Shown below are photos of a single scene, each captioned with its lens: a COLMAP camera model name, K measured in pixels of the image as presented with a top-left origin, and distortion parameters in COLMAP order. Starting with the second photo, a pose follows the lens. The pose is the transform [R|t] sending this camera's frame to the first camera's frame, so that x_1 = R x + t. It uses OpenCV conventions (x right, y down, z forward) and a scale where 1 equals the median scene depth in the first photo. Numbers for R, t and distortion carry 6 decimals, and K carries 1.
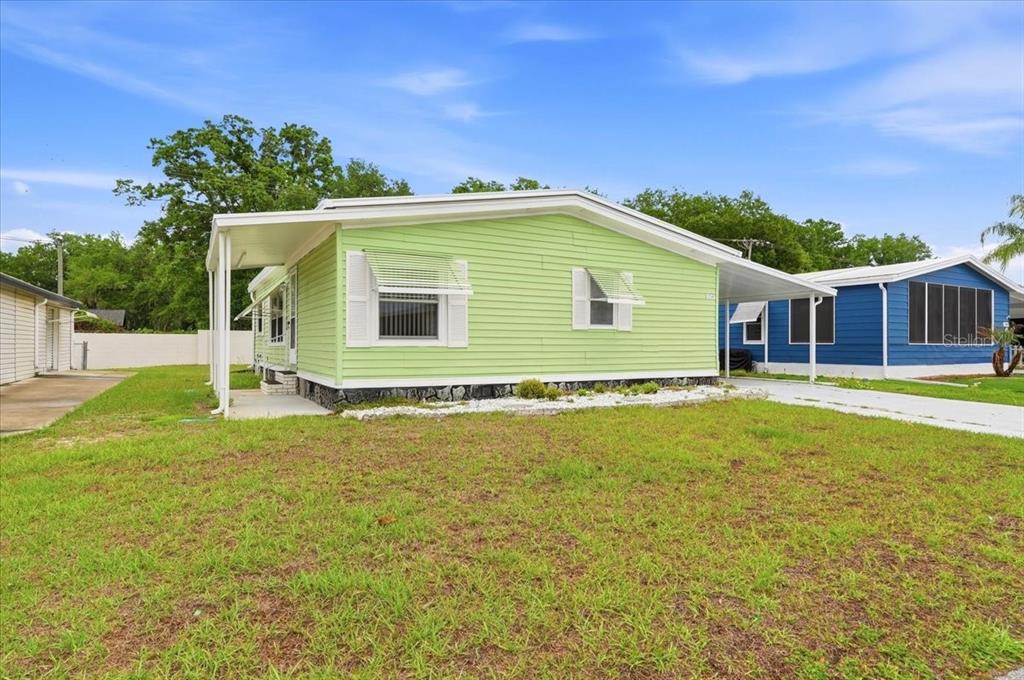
lens RADIAL K [[565.8, 0, 508.7], [0, 565.8, 344.6], [0, 0, 1]] dist [-0.000546, 0.000046]
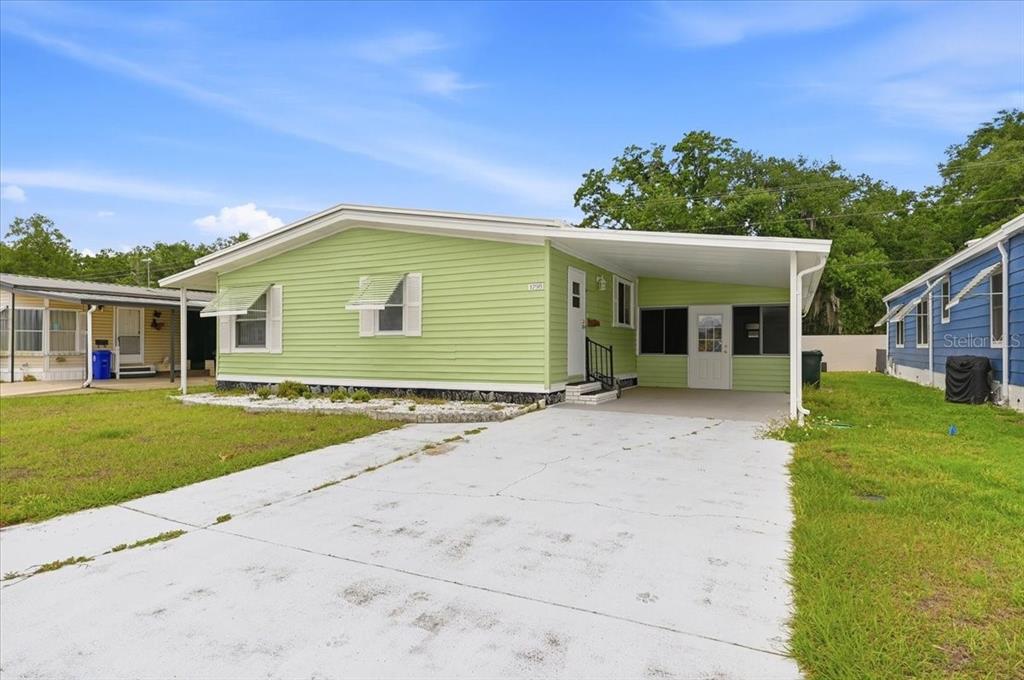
lens RADIAL K [[565.8, 0, 508.7], [0, 565.8, 344.6], [0, 0, 1]] dist [-0.000546, 0.000046]
pose [[0.550382, -0.010159, -0.834851, 1.119748], [0.002989, 0.999944, -0.010198, -0.000359], [0.834907, 0.003118, 0.550382, 0.647145]]
